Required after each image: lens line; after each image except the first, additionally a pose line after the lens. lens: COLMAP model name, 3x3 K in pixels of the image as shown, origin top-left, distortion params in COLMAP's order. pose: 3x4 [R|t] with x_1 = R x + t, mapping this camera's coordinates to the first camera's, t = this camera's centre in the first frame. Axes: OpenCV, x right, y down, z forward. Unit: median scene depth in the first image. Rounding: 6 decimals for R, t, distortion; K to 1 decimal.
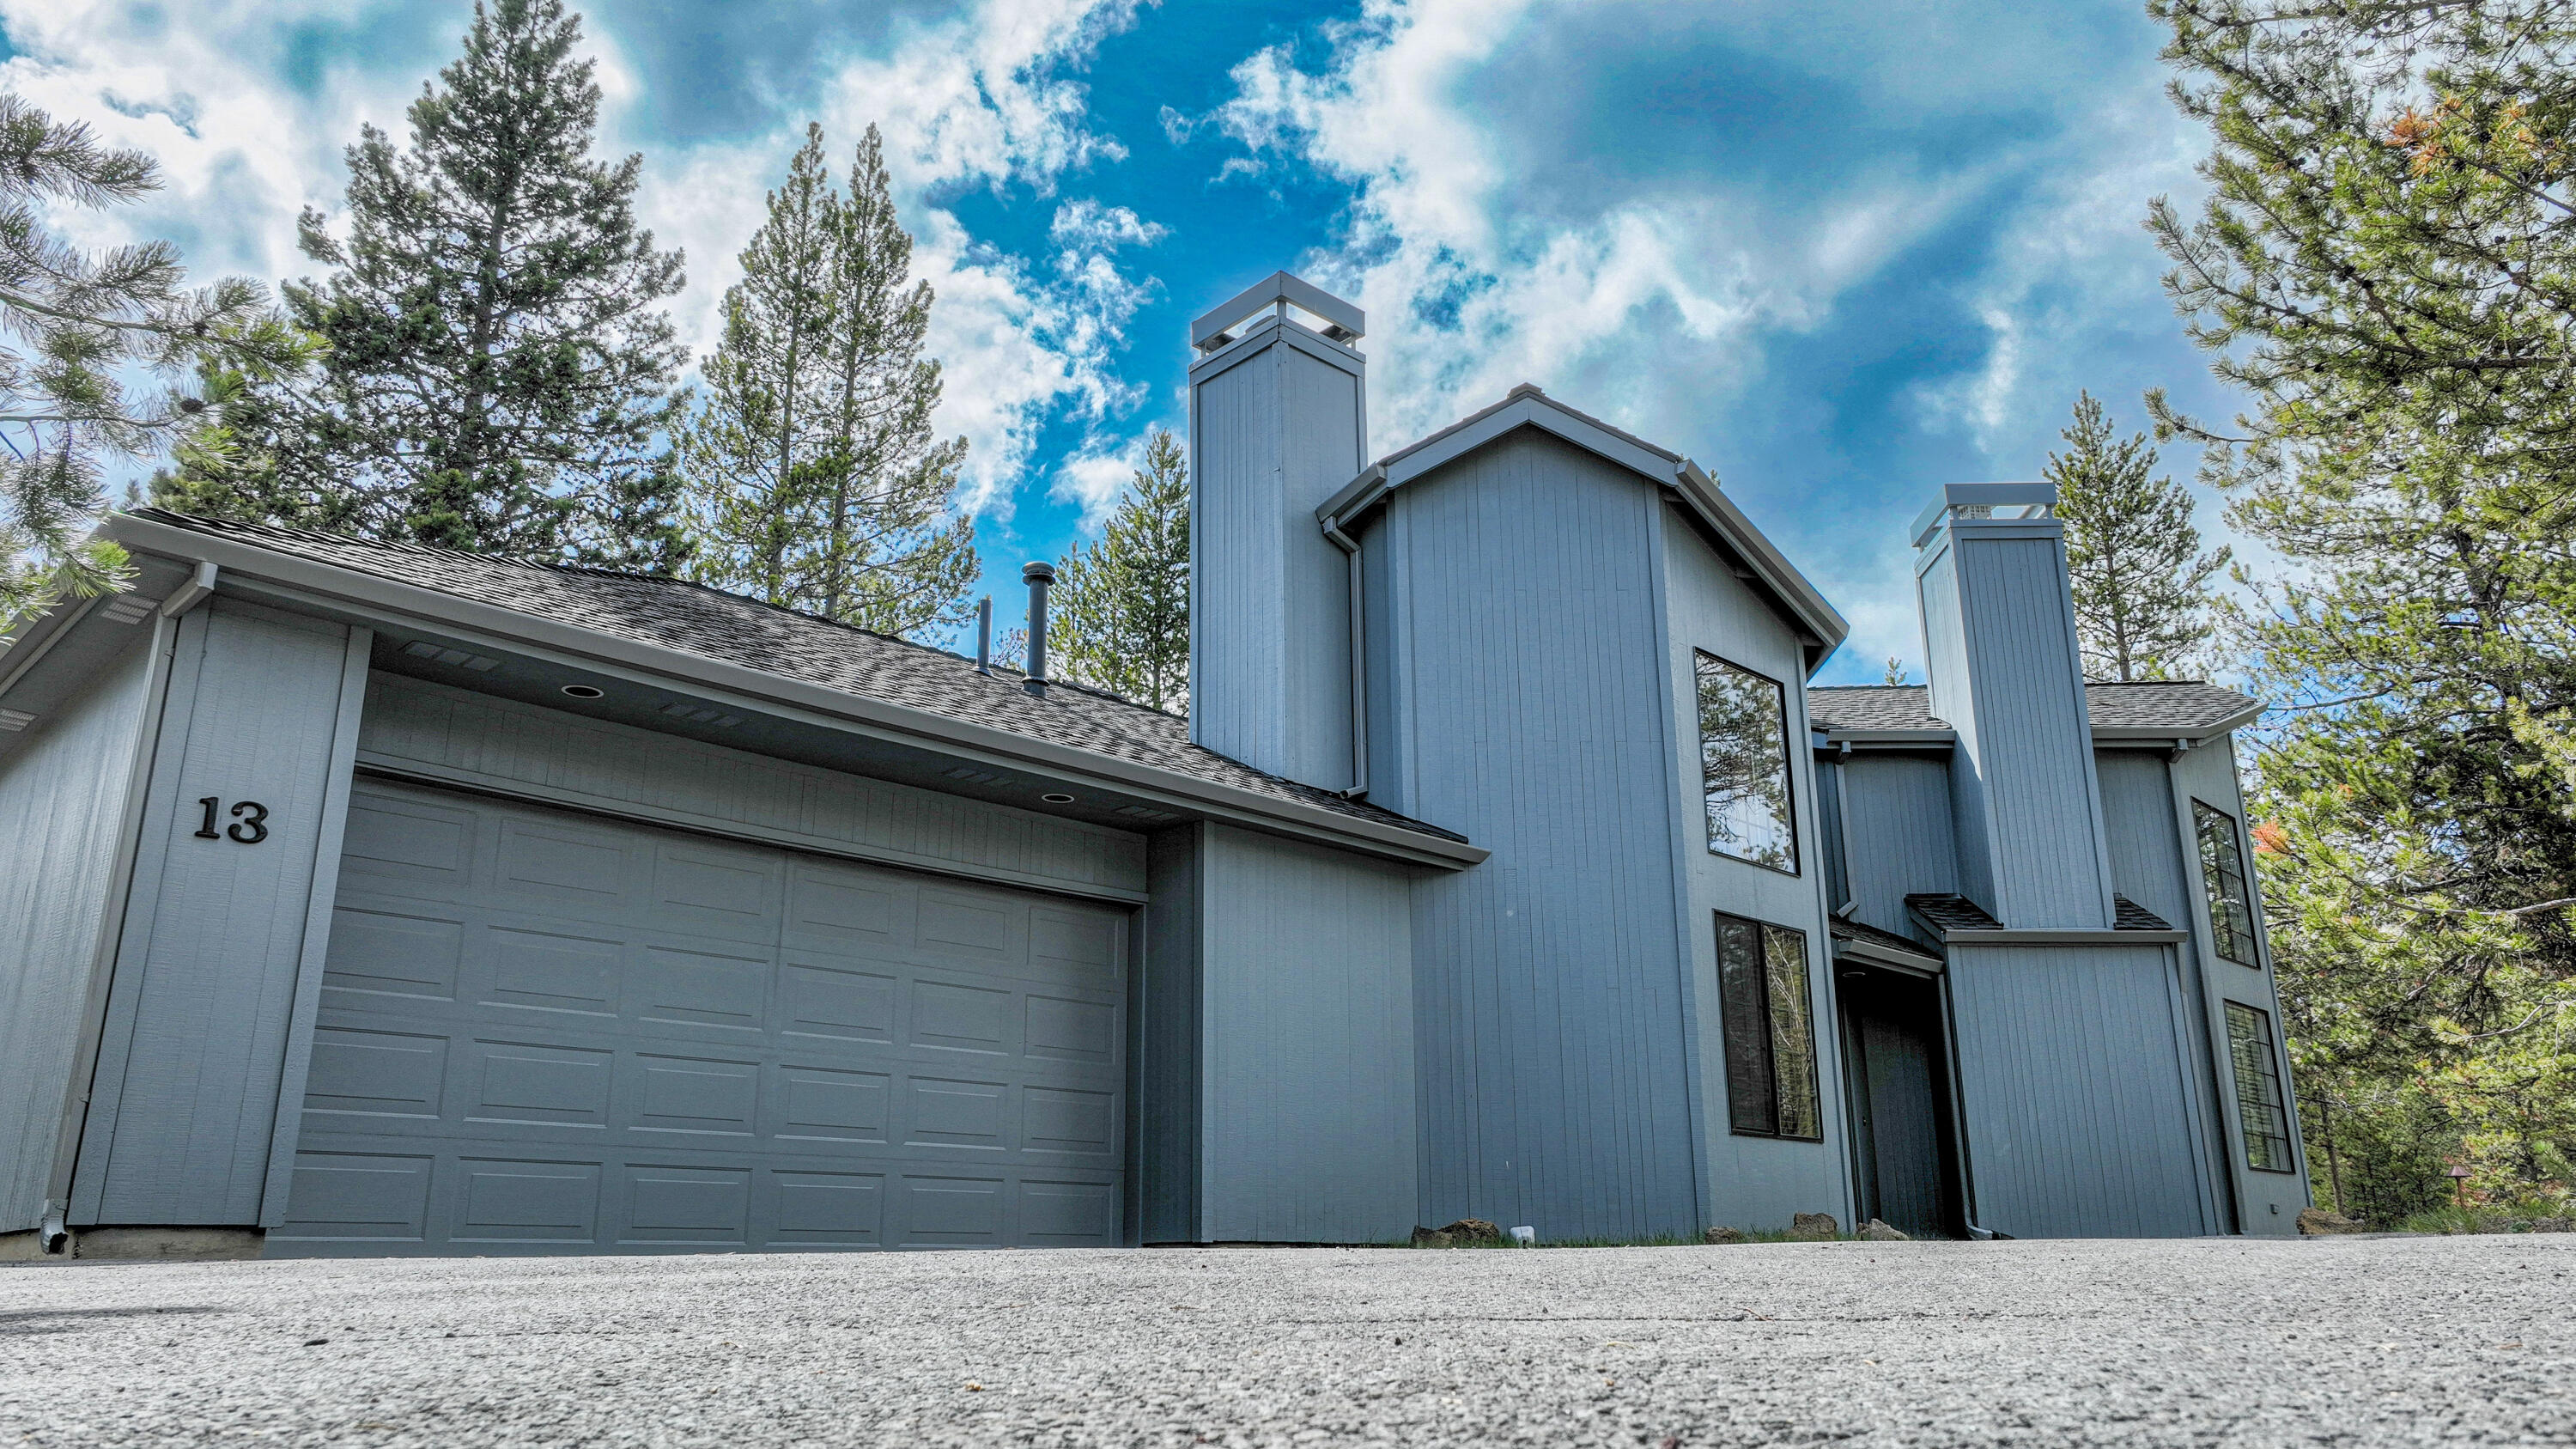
lens RADIAL K [[1829.6, 0, 1287.8], [0, 1829.6, 726.1], [0, 0, 1]] dist [-0.011157, -0.001888]
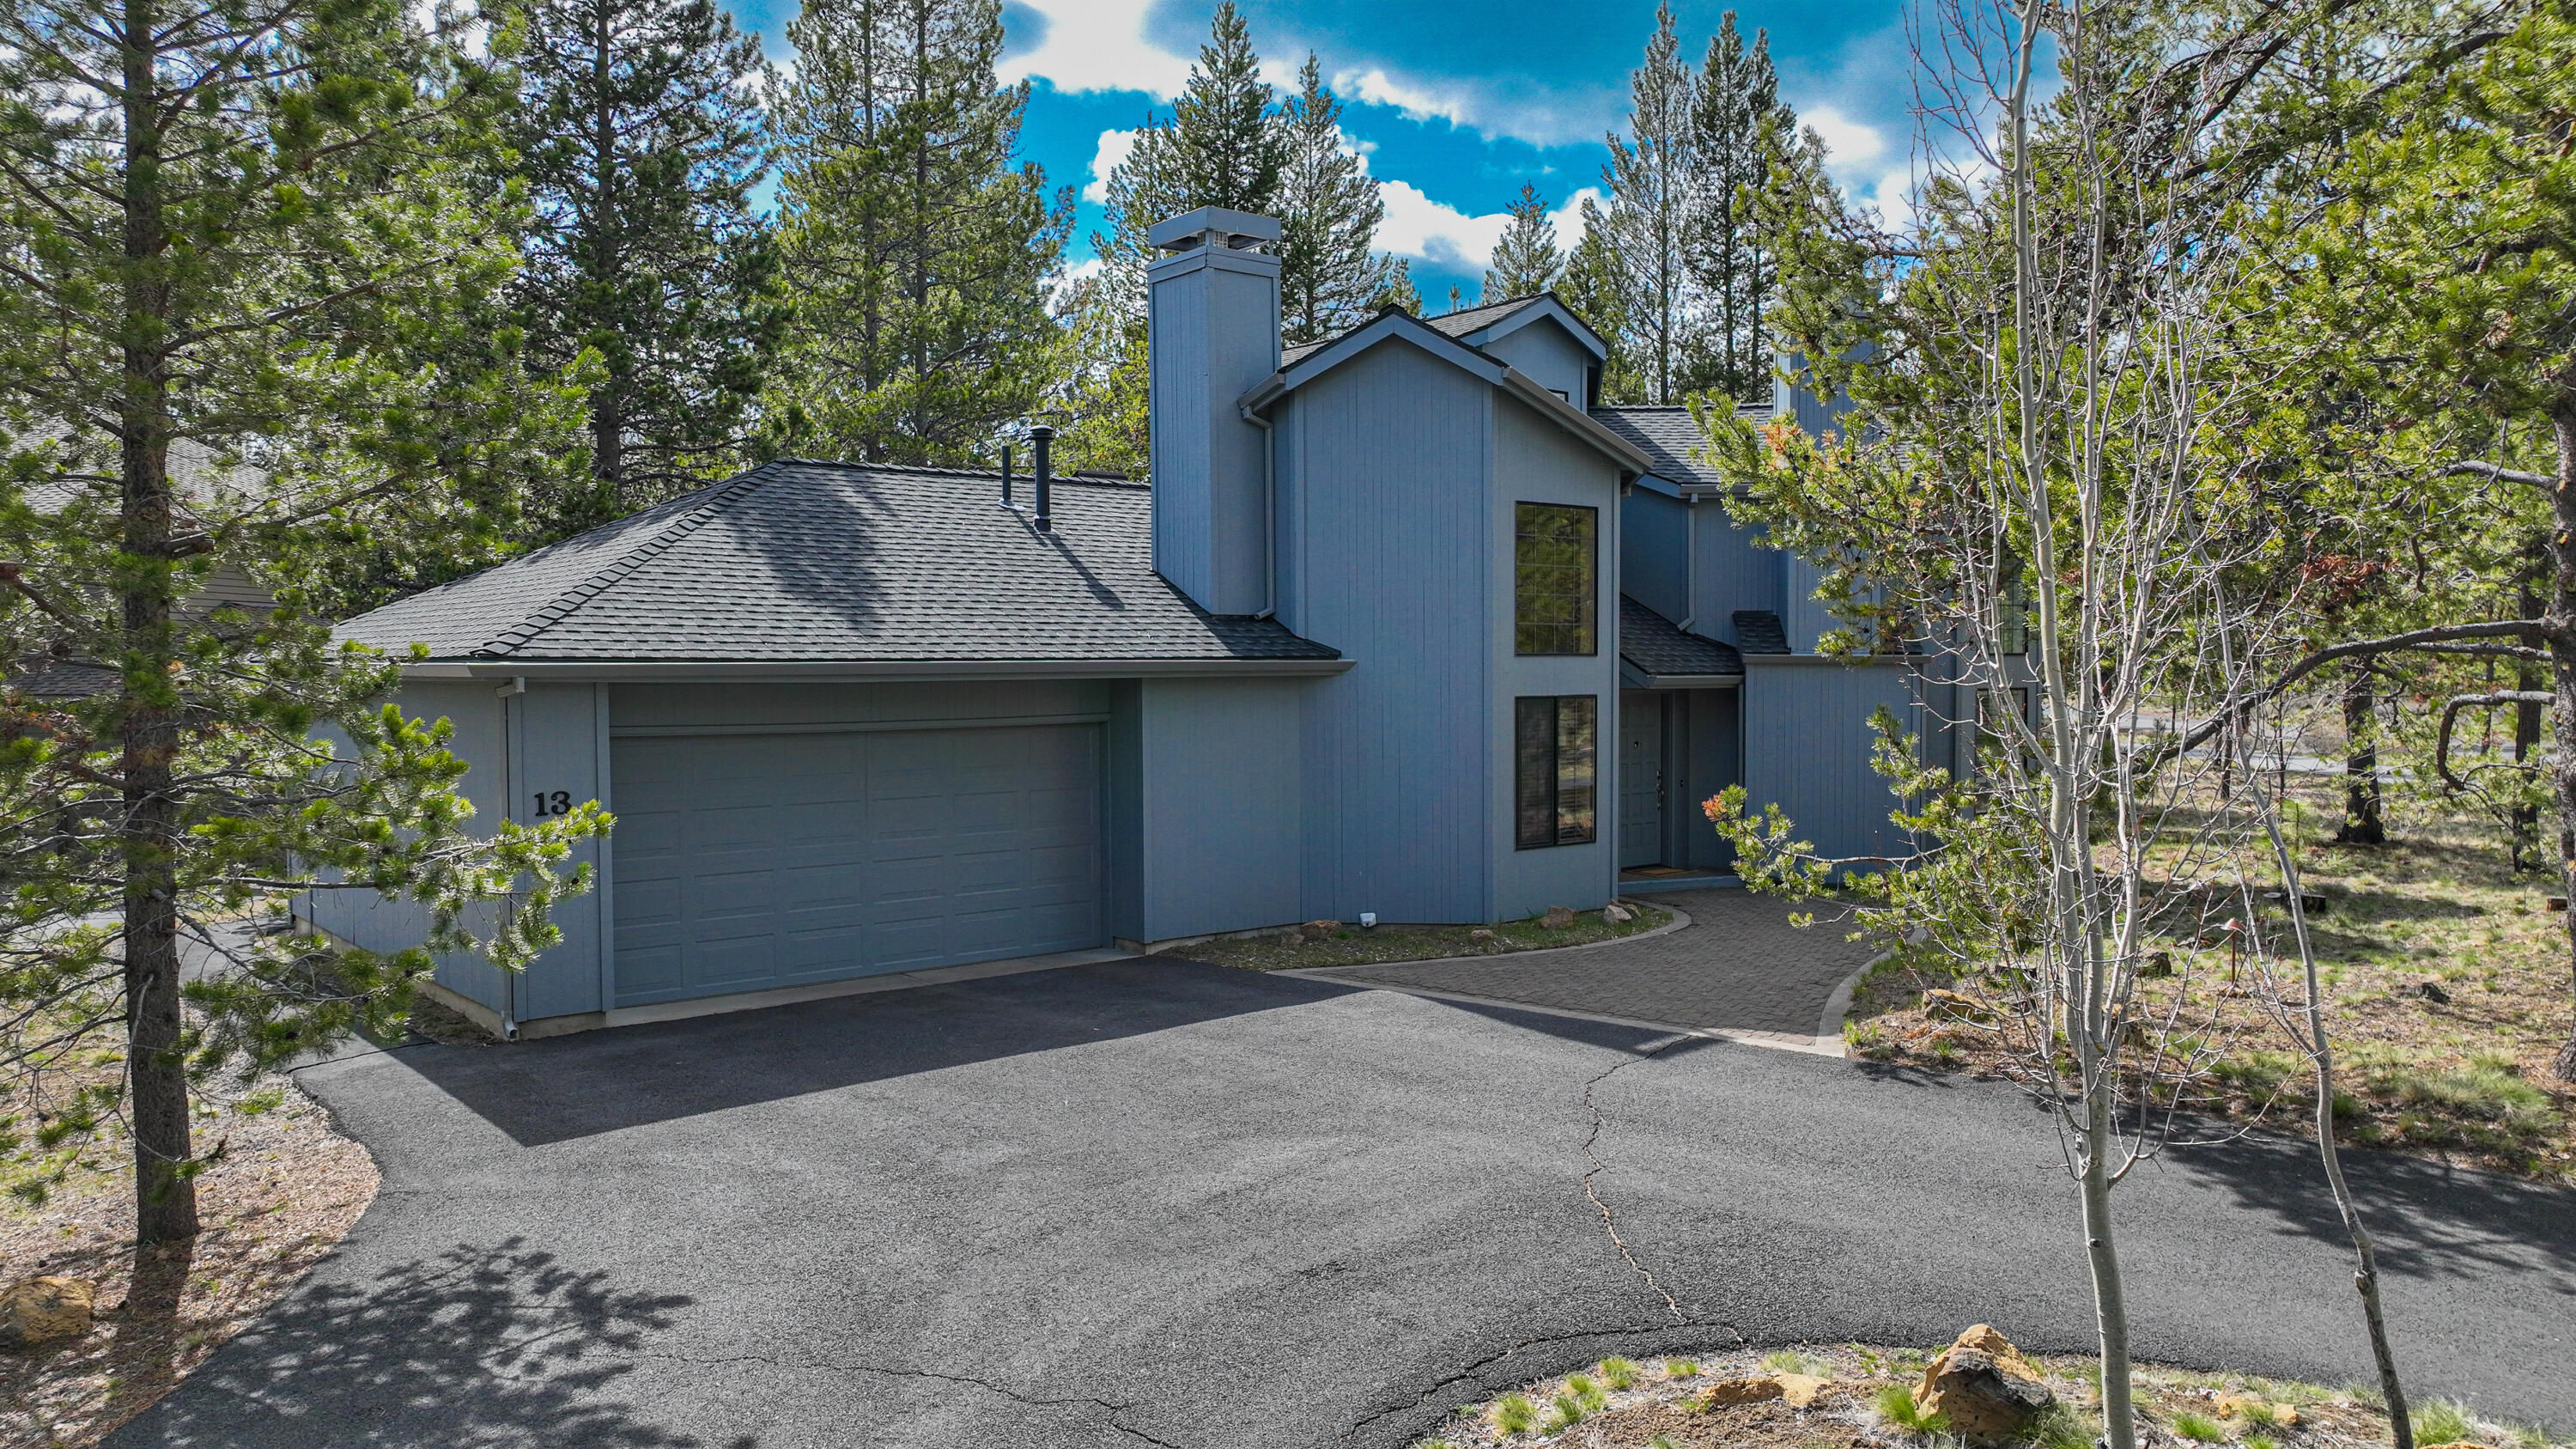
lens RADIAL K [[1829.6, 0, 1287.8], [0, 1829.6, 722.0], [0, 0, 1]] dist [-0.011157, -0.001888]
pose [[0.996586, 0.001530, -0.082550, 0.166441], [0.025106, 0.946865, 0.320649, -0.329334], [0.078654, -0.321626, 0.943594, -0.351018]]
